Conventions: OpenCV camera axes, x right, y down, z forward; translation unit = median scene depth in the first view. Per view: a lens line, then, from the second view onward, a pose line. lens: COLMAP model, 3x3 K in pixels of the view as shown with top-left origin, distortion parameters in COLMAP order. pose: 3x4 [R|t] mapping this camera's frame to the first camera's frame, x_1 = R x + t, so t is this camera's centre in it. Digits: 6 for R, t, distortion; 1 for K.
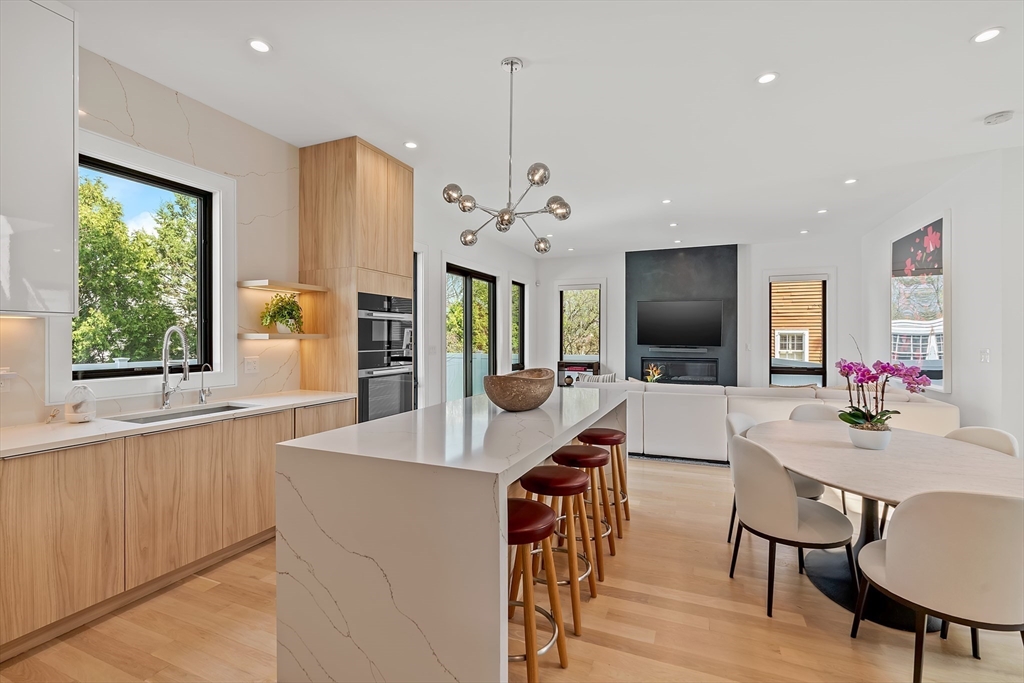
lens RADIAL K [[461.1, 0, 510.9], [0, 461.1, 330.9], [0, 0, 1]] dist [-0.000732, 0.000279]
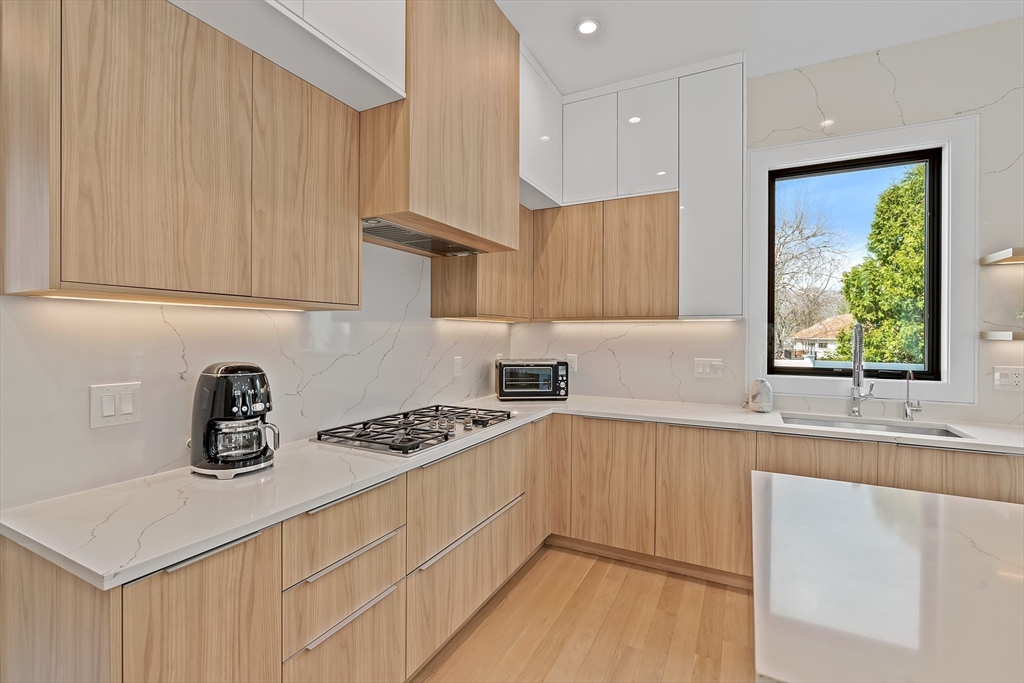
lens RADIAL K [[459.2, 0, 513.1], [0, 459.2, 337.1], [0, 0, 1]] dist [-0.000427, -0.000016]
pose [[-0.062104, 0.007269, -0.998043, 0.221202], [0.008710, 0.999939, 0.006741, 0.004414], [0.998032, -0.008275, -0.062164, 0.479426]]
